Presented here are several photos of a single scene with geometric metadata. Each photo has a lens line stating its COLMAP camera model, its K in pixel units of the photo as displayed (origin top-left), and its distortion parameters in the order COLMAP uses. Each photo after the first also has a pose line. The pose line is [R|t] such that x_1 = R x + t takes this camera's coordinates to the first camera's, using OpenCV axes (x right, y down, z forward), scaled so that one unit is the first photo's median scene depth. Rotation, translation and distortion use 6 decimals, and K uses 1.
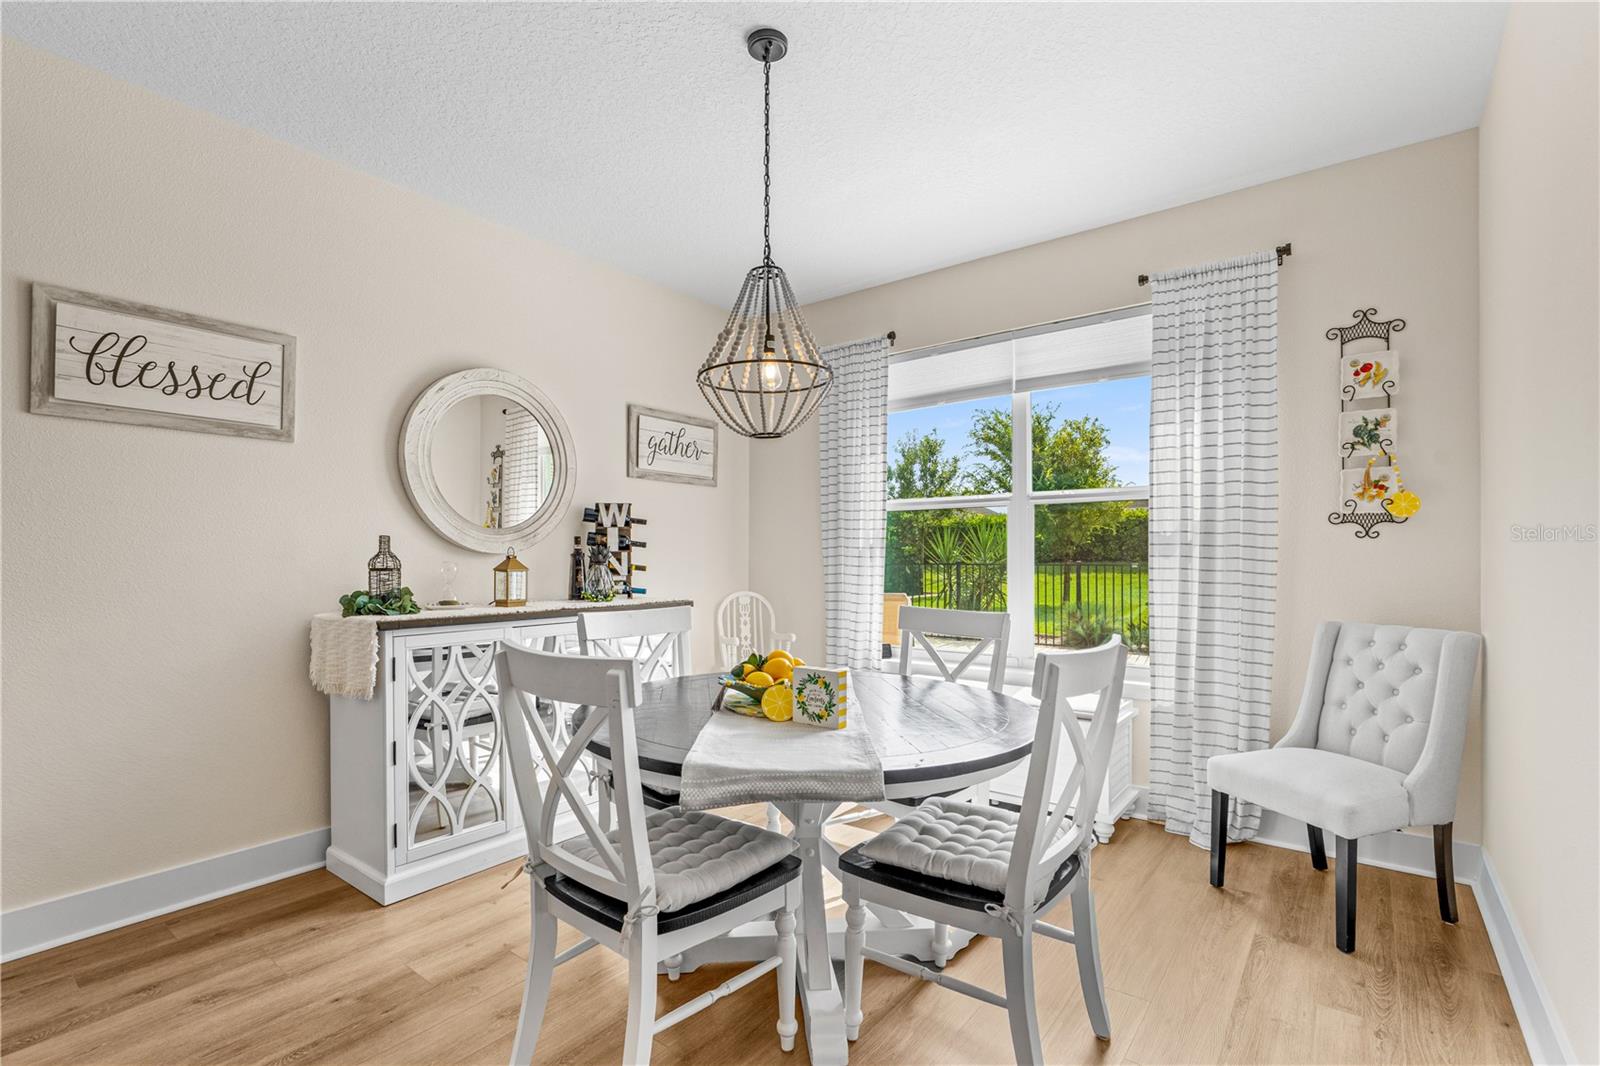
lens RADIAL K [[739.7, 0, 803.9], [0, 739.7, 536.6], [0, 0, 1]] dist [-0.000329, 0.000353]
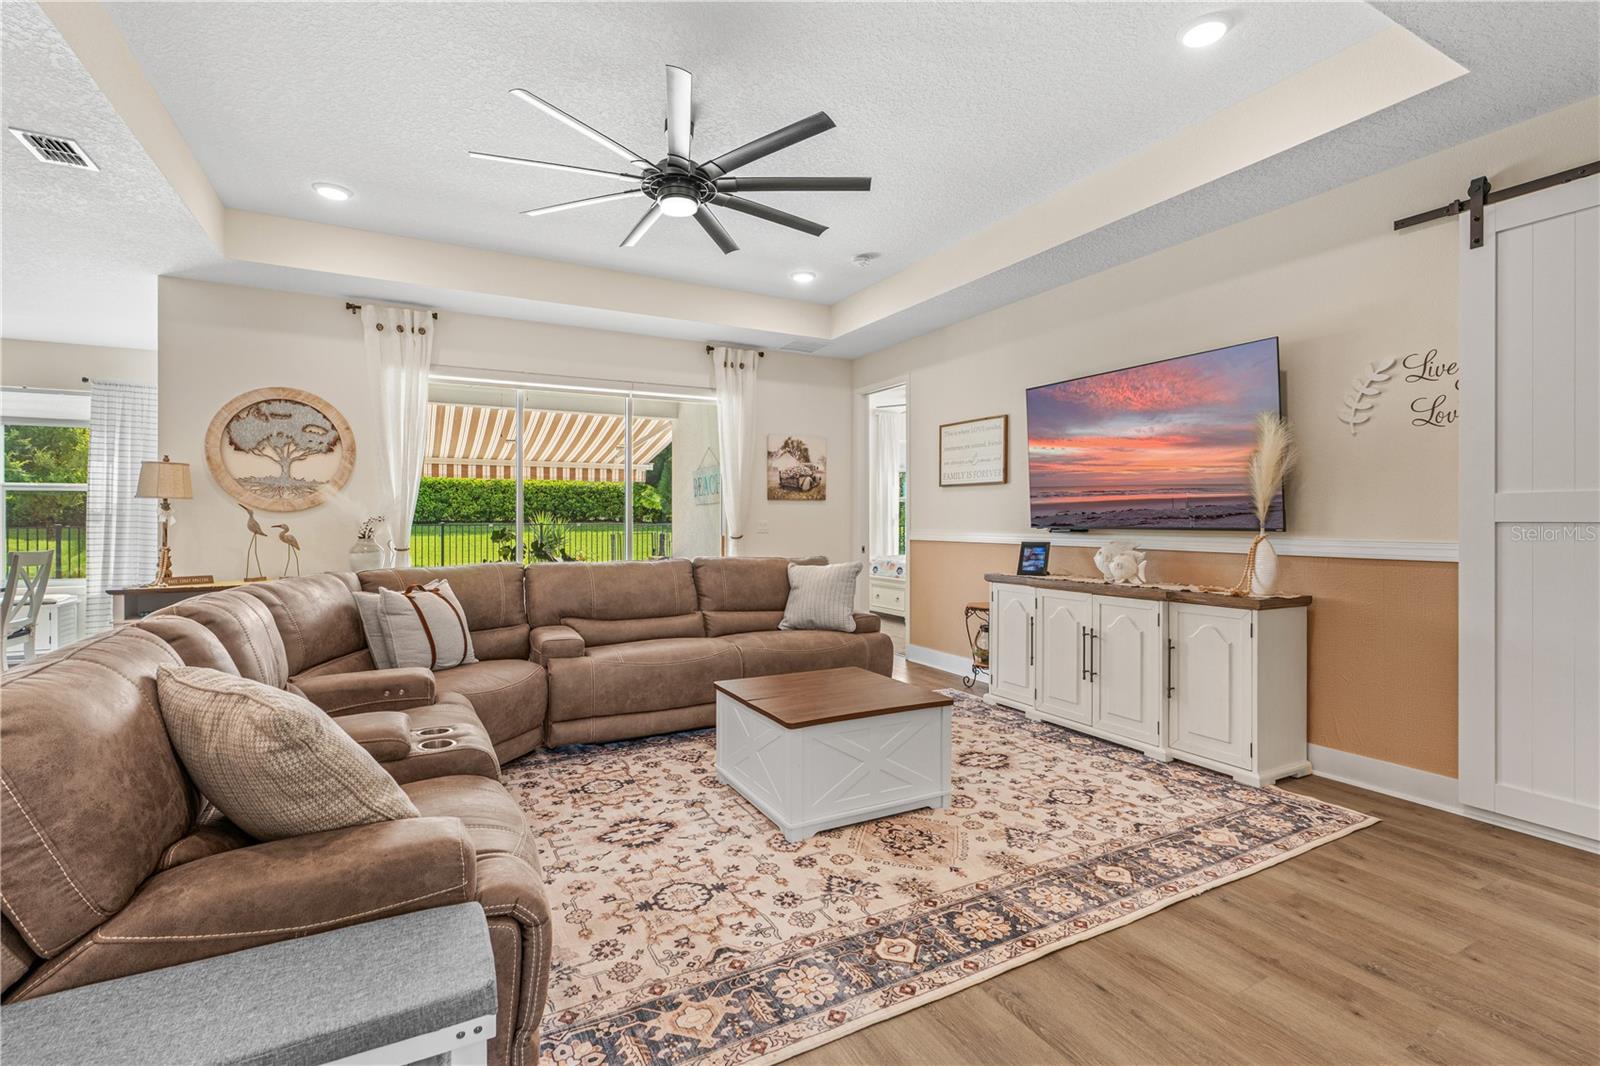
lens RADIAL K [[739.7, 0, 803.9], [0, 739.7, 536.6], [0, 0, 1]] dist [-0.000329, 0.000353]
pose [[0.427576, -0.004391, 0.903969, -0.512895], [-0.036323, 0.999097, 0.022033, -0.044892], [-0.903249, -0.042256, 0.427031, -1.613203]]
